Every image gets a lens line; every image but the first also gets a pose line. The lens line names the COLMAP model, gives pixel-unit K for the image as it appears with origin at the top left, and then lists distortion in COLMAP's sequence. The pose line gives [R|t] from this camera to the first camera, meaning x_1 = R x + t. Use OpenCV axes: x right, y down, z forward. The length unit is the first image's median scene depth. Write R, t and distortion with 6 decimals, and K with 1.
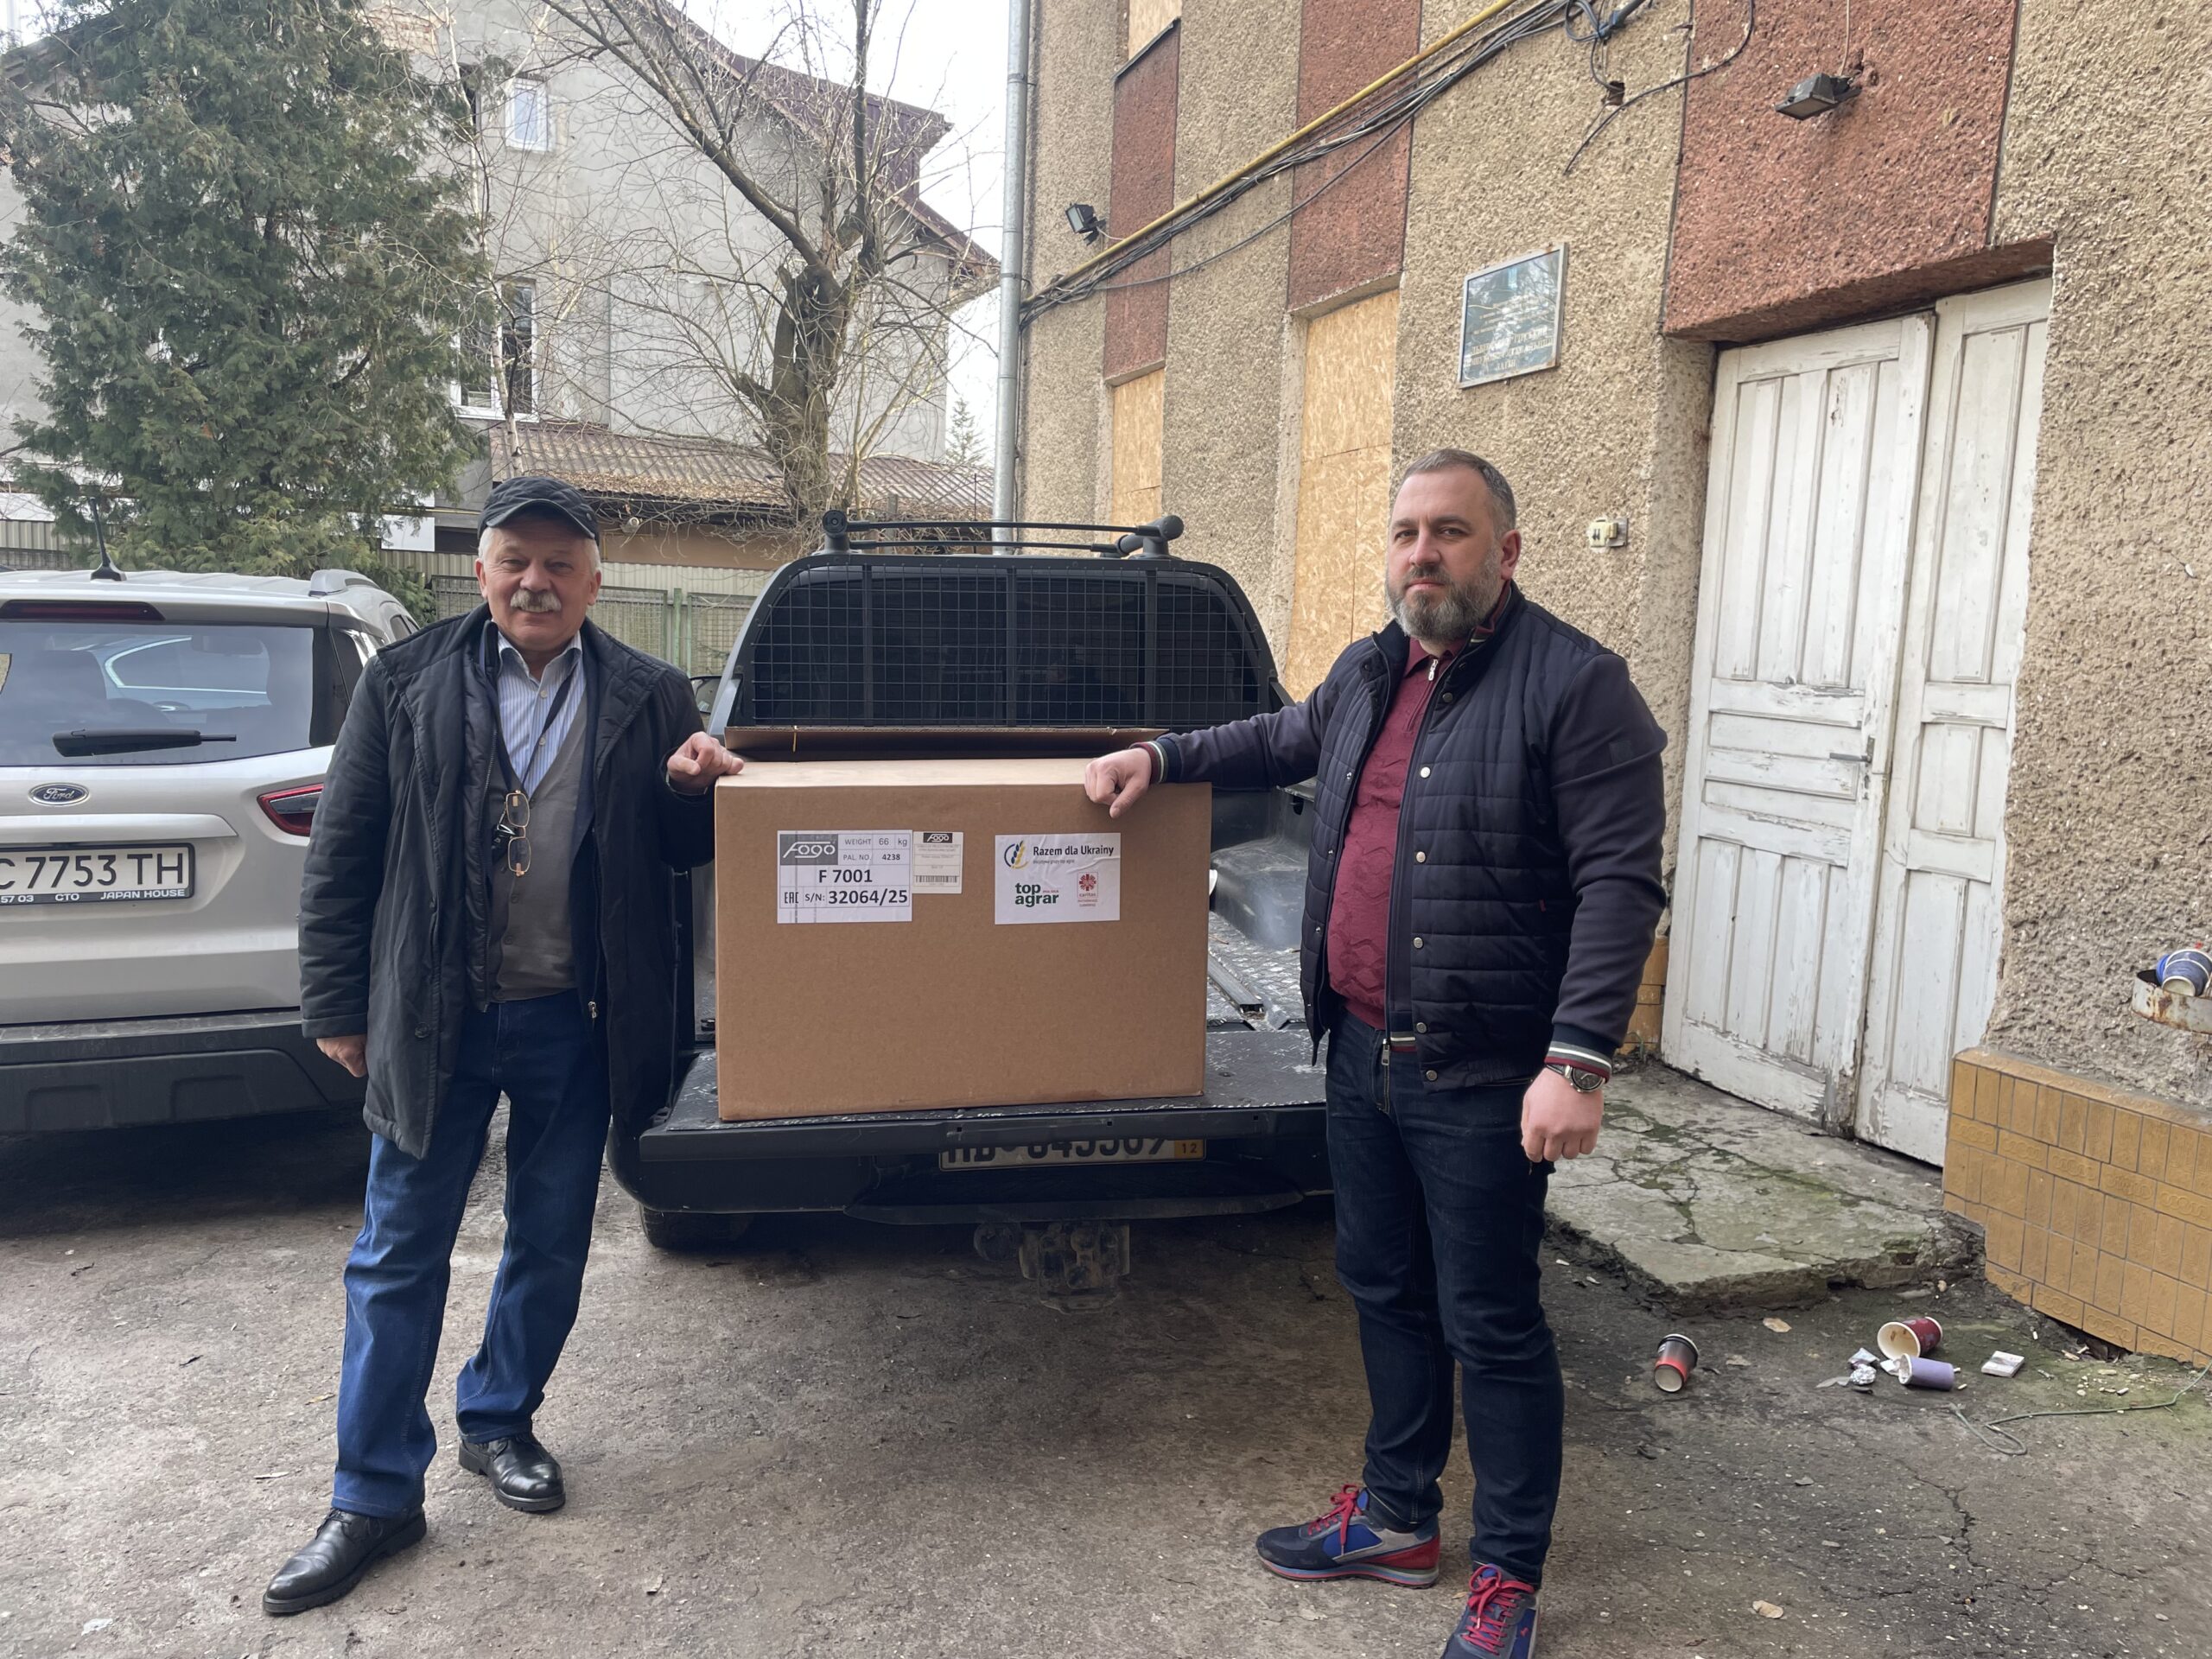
lens RADIAL K [[1661.2, 0, 1120.3], [0, 1661.2, 830.3], [0, 0, 1]] dist [0.074049, -0.087886]
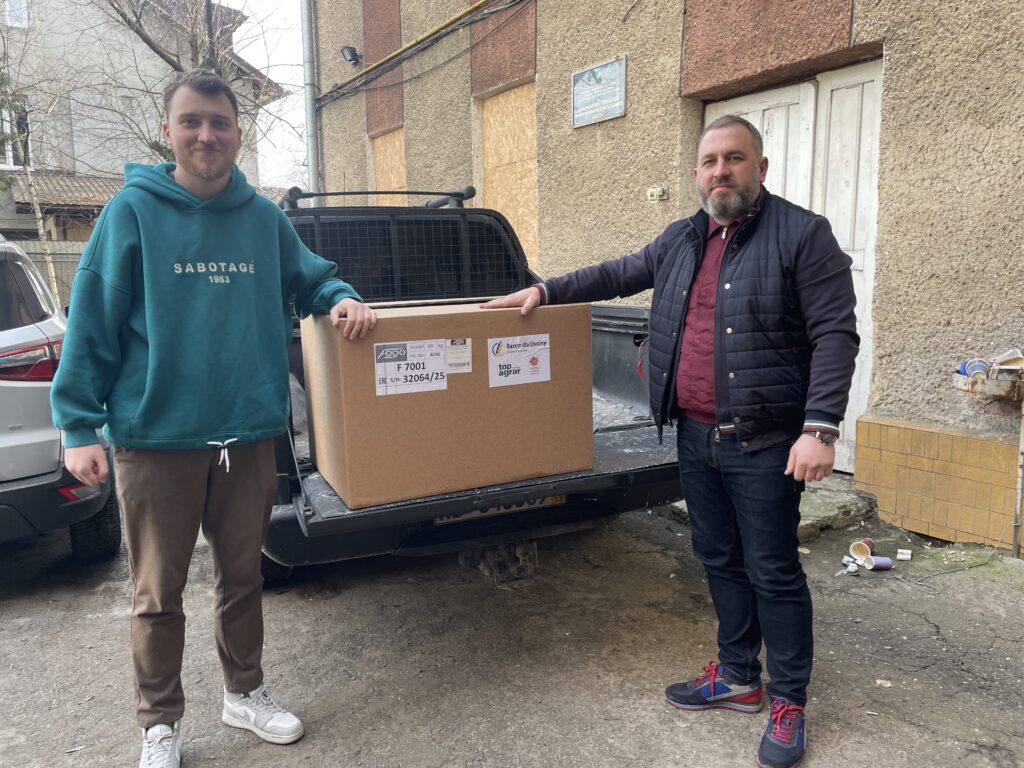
lens RADIAL K [[769.0, 0, 517.7], [0, 769.0, 380.4], [0, 0, 1]] dist [0.074049, -0.087886]
pose [[0.973507, -0.081310, 0.213711, -0.159314], [0.075373, 0.996513, 0.035797, 0.014466], [-0.215877, -0.018740, 0.976241, 0.113174]]
